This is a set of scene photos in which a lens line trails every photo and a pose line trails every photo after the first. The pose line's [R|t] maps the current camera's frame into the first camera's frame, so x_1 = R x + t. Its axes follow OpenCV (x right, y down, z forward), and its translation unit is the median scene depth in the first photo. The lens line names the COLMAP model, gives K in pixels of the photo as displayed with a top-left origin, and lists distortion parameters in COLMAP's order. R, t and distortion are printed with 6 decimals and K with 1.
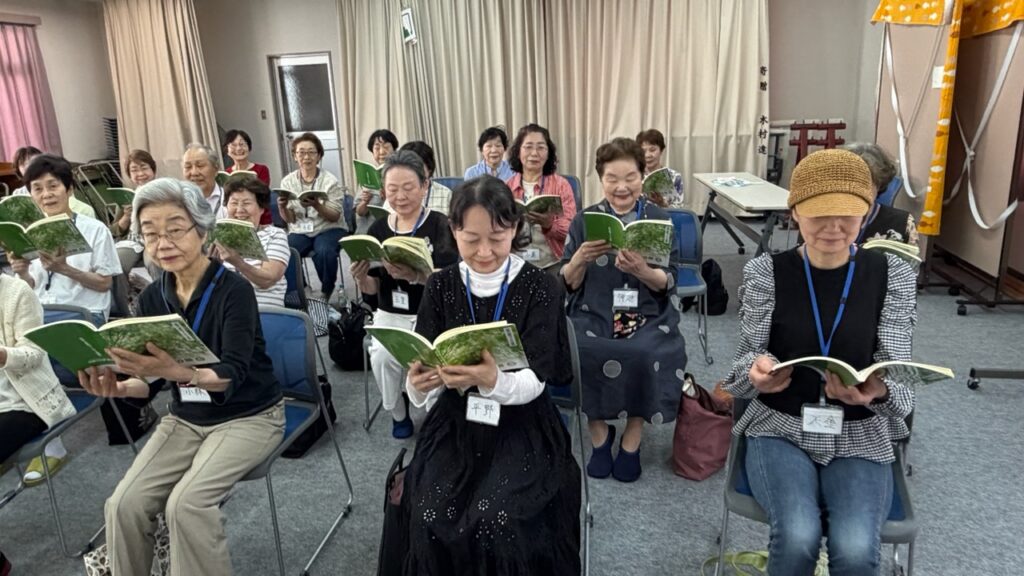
lens RADIAL K [[709.3, 0, 509.5], [0, 709.3, 287.6], [0, 0, 1]] dist [0.002112, -0.001290]
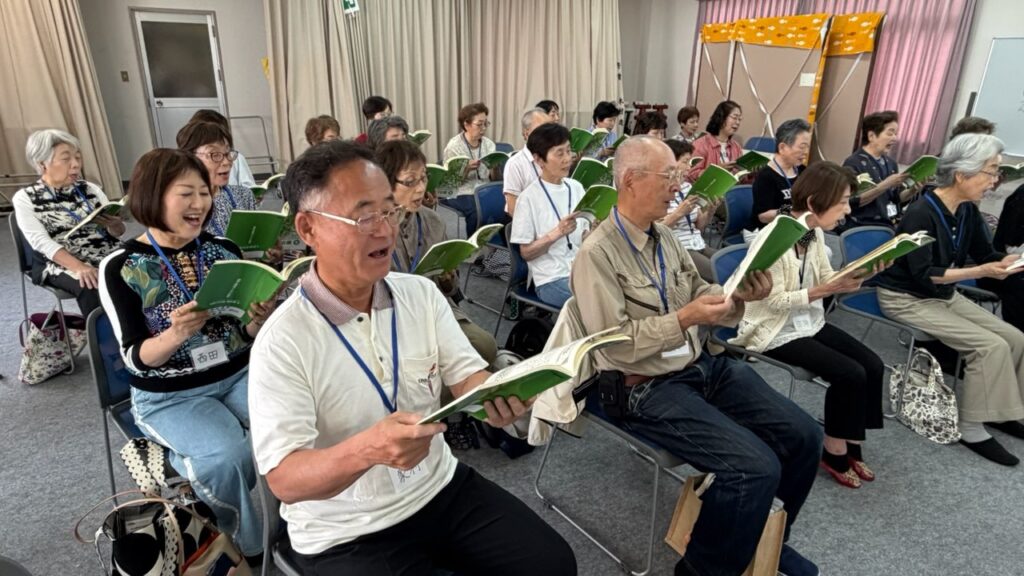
lens RADIAL K [[611.6, 0, 511.8], [0, 611.6, 289.0], [0, 0, 1]] dist [0.001036, -0.002209]
pose [[0.802731, -0.145424, 0.578338, -1.458889], [0.105586, 0.989148, 0.102171, -0.030829], [-0.586920, -0.020951, 0.809374, 0.322694]]
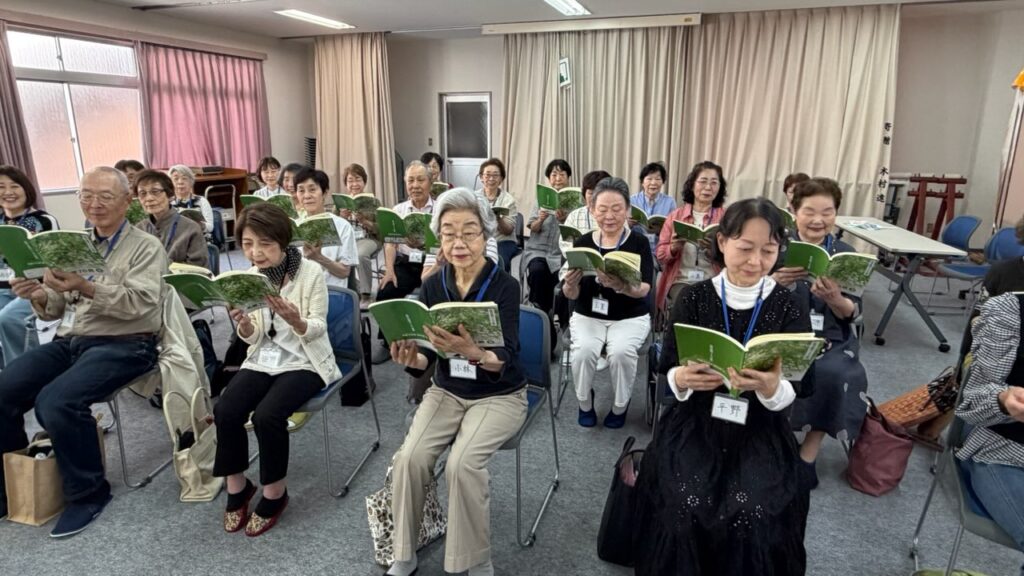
lens RADIAL K [[611.6, 0, 521.3], [0, 611.6, 290.3], [0, 0, 1]] dist [0.001036, -0.002209]
pose [[0.989423, 0.082789, -0.119112, -0.172693], [-0.084819, 0.996323, -0.012063, 0.014990], [0.117676, 0.022038, 0.992808, 0.001668]]
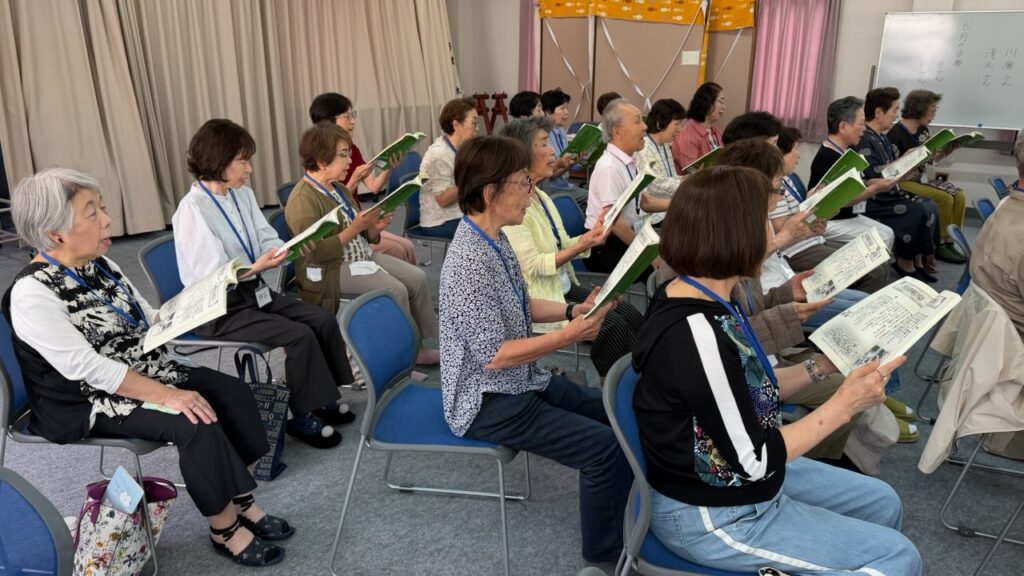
lens RADIAL K [[783.2, 0, 503.4], [0, 783.2, 293.2], [0, 0, 1]] dist [0.060575, -0.075251]
pose [[0.471693, -0.214096, 0.855376, -1.910410], [0.215315, 0.968676, 0.123720, -0.154099], [-0.855070, 0.125818, 0.503016, 0.859899]]
